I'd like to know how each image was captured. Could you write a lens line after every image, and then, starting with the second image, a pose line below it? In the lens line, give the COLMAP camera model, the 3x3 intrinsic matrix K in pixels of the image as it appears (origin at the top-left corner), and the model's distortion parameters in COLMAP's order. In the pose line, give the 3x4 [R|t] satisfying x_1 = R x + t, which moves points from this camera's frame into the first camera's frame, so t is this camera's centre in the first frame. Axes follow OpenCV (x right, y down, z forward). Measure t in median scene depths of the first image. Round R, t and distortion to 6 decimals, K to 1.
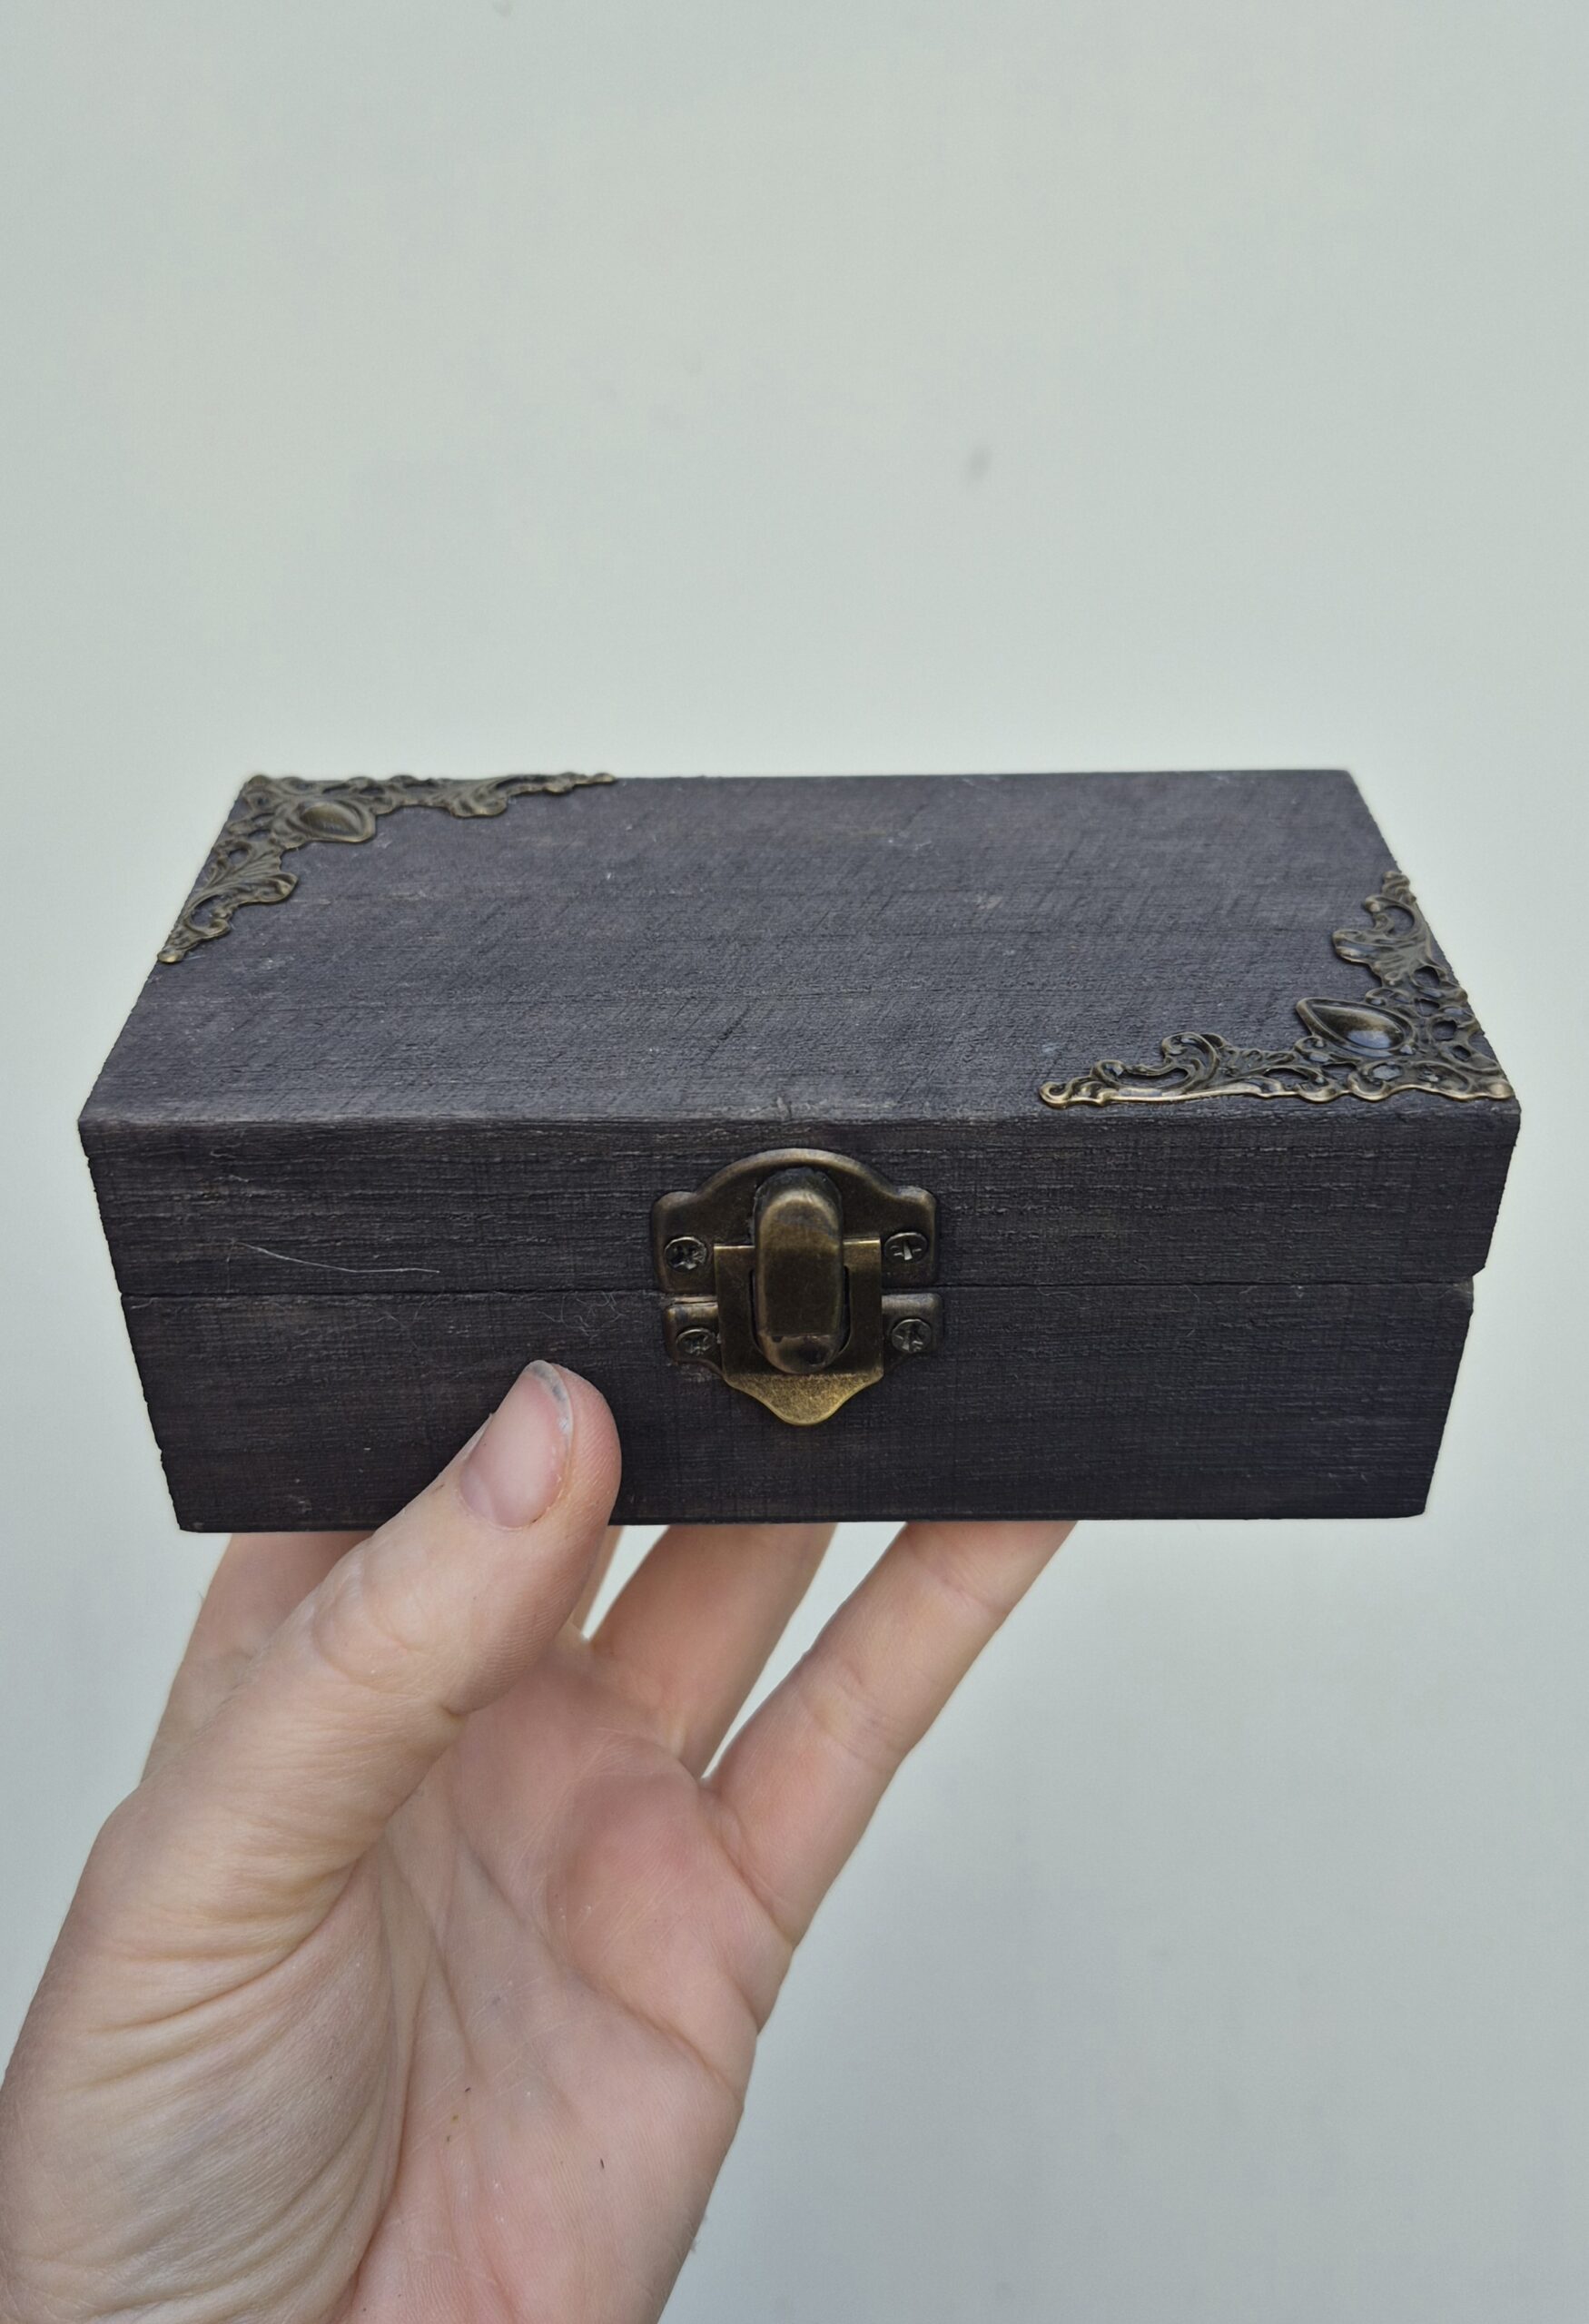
lens RADIAL K [[1951.5, 0, 830.2], [0, 1951.5, 1137.8], [0, 0, 1]] dist [0.034530, 0.000577]
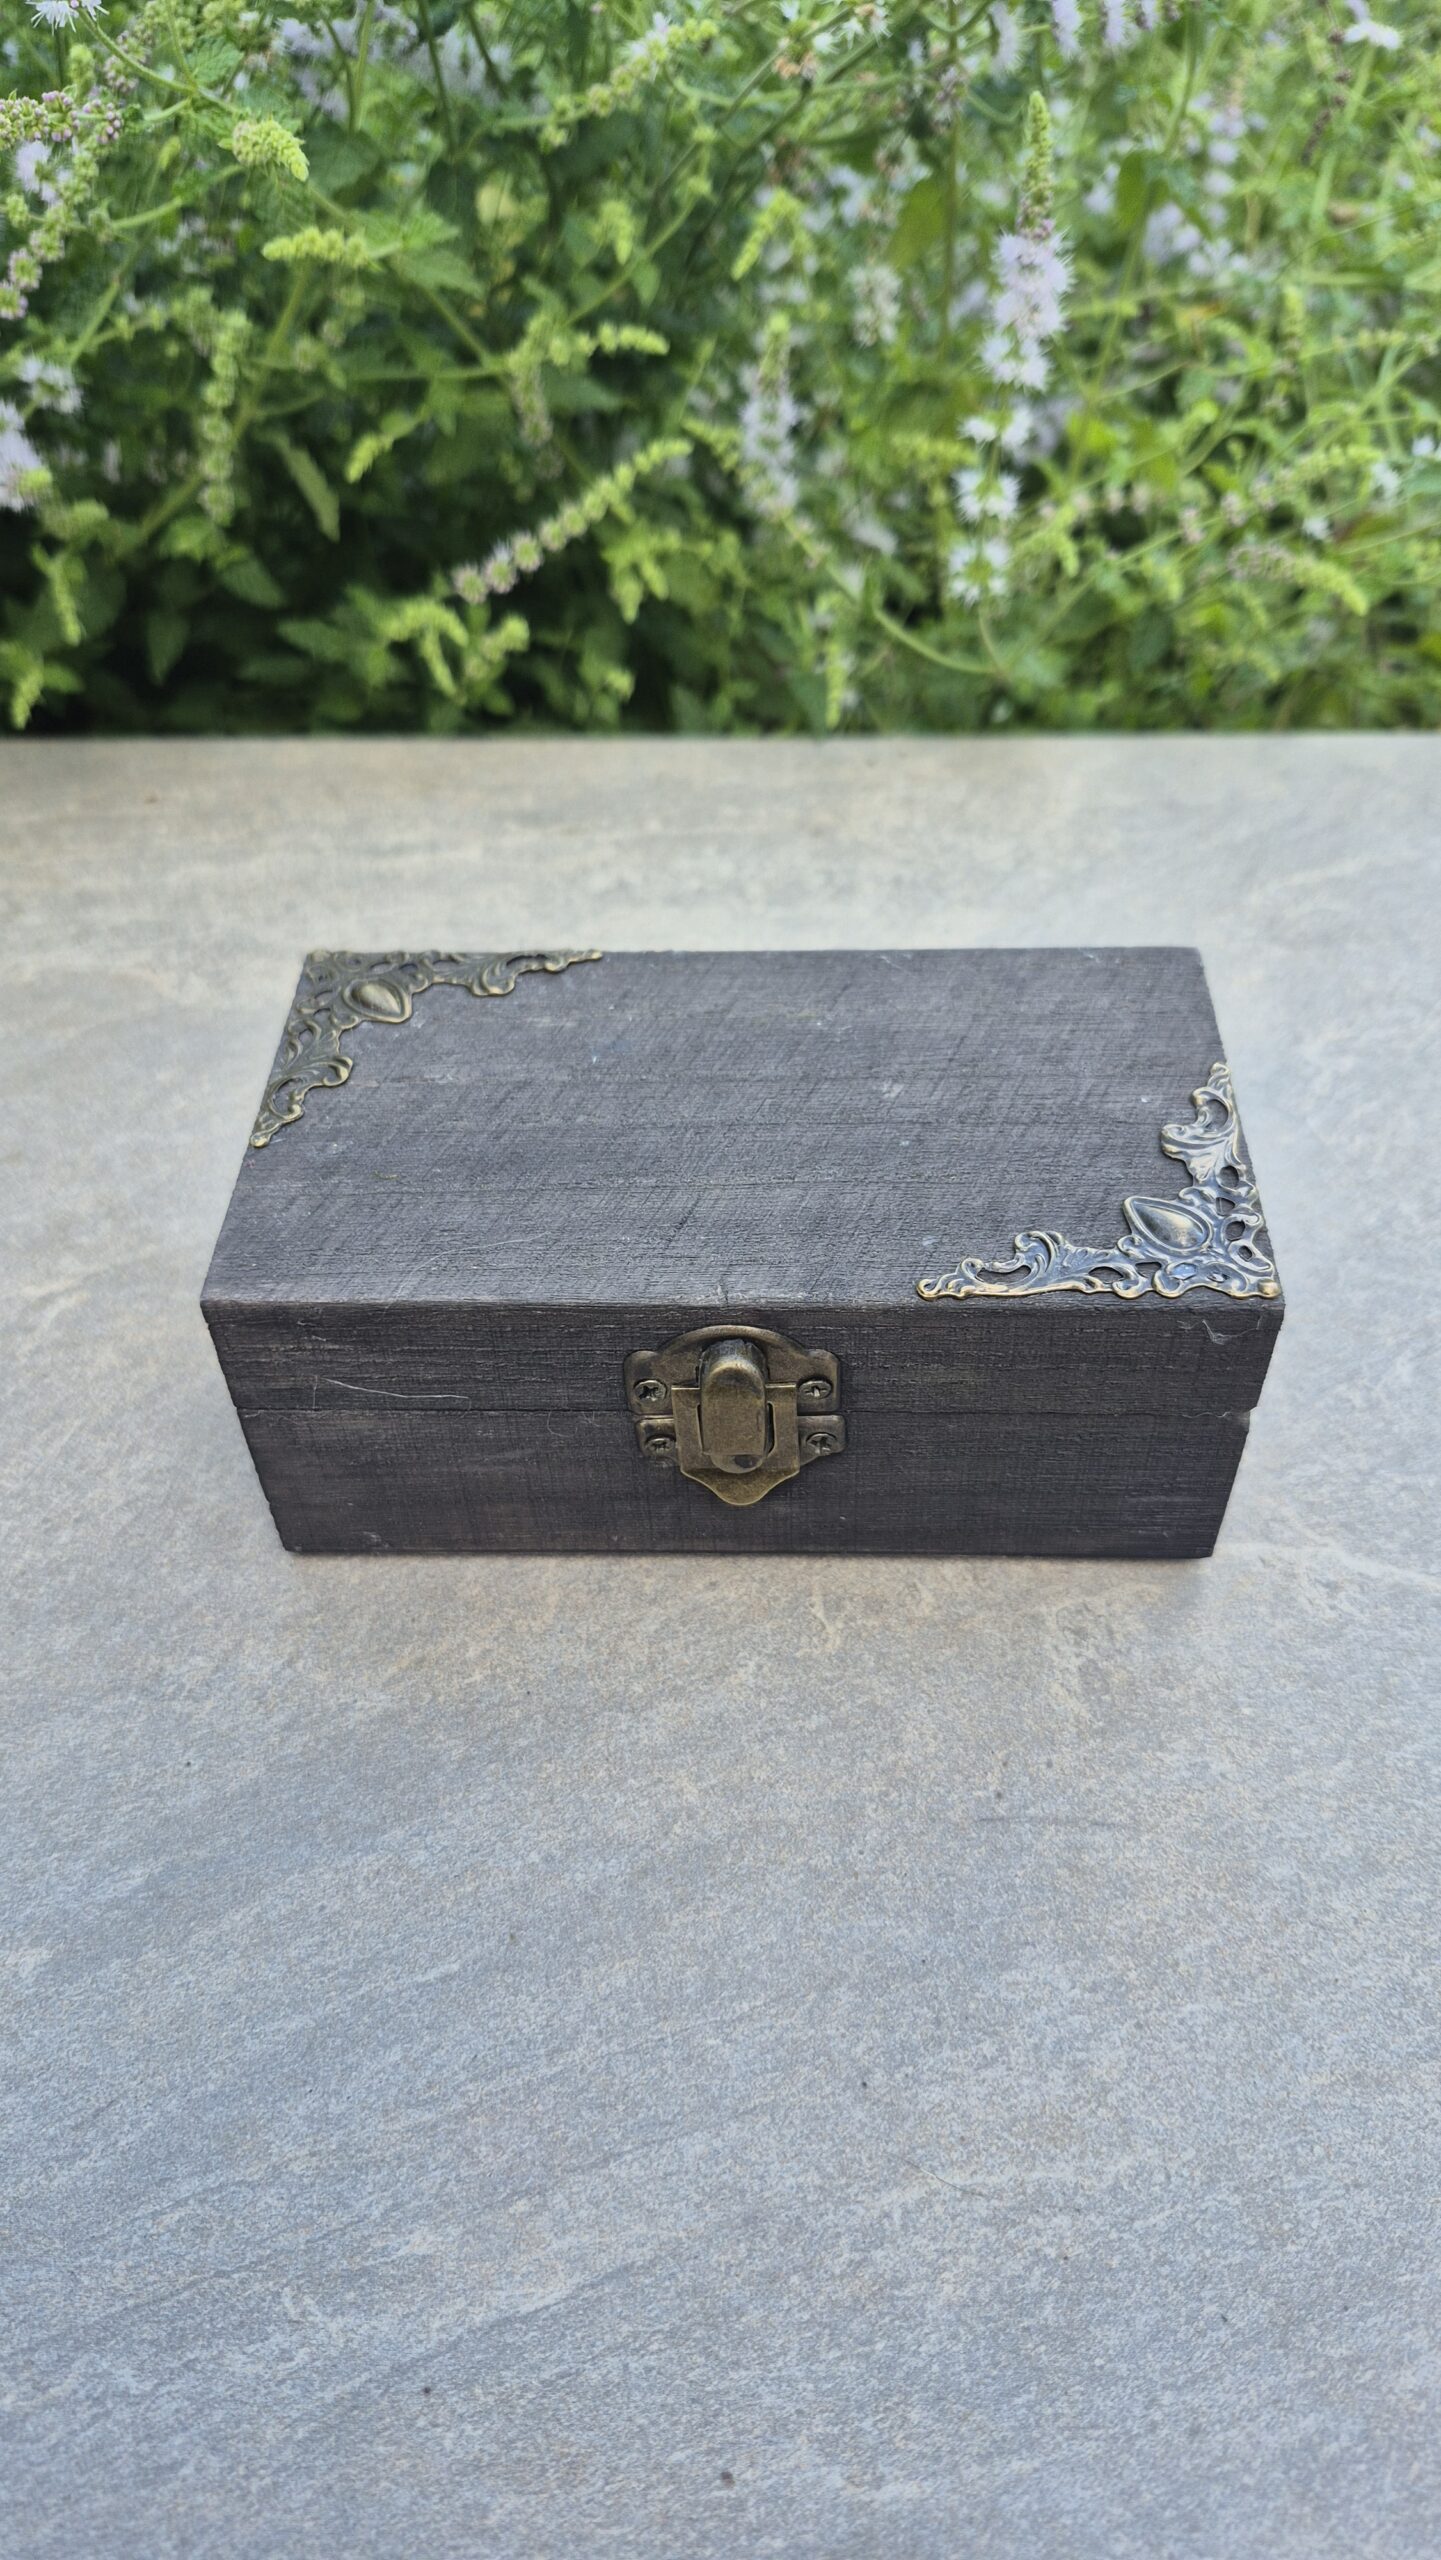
lens RADIAL K [[1703.2, 0, 738.0], [0, 1703.2, 1286.6], [0, 0, 1]] dist [0.030766, -0.043595]
pose [[0.998921, 0.017454, -0.043034, 0.033524], [-0.009259, 0.982931, 0.183741, -0.215041], [0.045506, -0.183144, 0.982032, -0.124077]]
